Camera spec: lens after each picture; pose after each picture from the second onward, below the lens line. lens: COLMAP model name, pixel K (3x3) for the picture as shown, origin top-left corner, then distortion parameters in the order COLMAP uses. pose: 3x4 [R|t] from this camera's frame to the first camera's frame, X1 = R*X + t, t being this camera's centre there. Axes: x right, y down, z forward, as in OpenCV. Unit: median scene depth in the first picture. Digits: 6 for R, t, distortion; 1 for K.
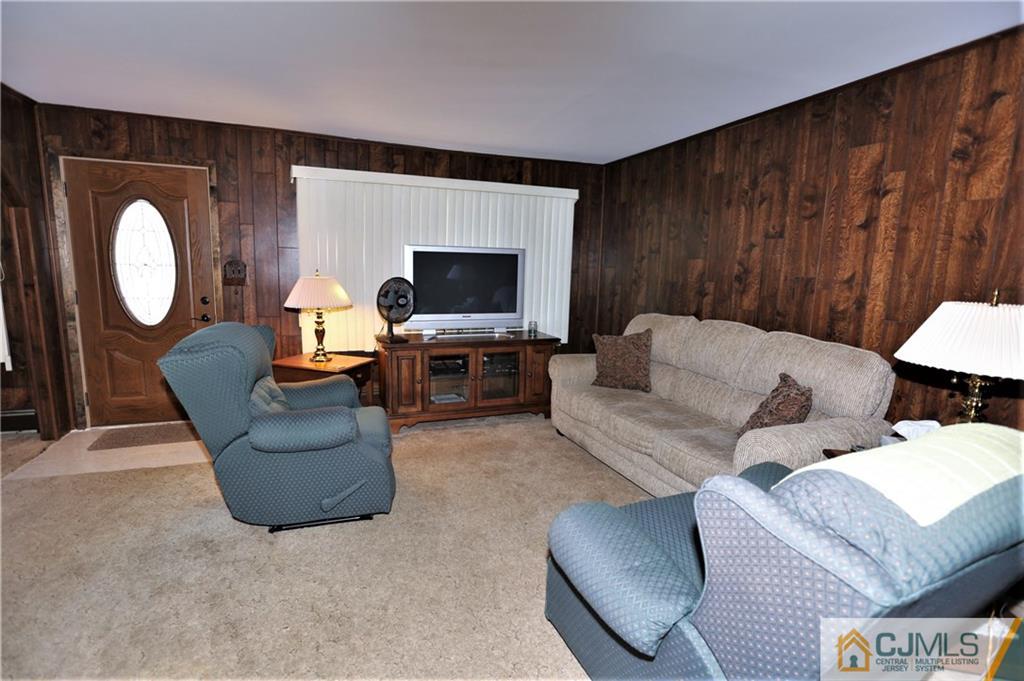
lens RADIAL K [[485.9, 0, 510.3], [0, 485.9, 341.9], [0, 0, 1]] dist [-0.014281, 0.000345]
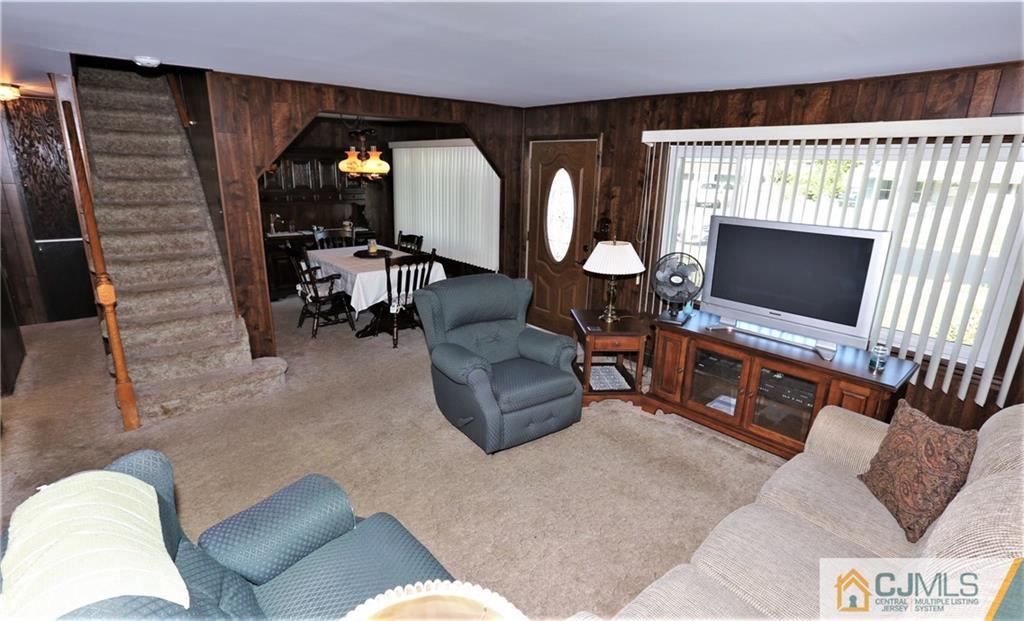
lens RADIAL K [[517.9, 0, 512.4], [0, 517.9, 310.5], [0, 0, 1]] dist [-0.002240, 0.000601]
pose [[0.330058, 0.245321, -0.911526, 0.566494], [-0.156726, 0.966479, 0.203361, -0.175734], [0.930859, 0.075738, 0.357443, 0.370539]]
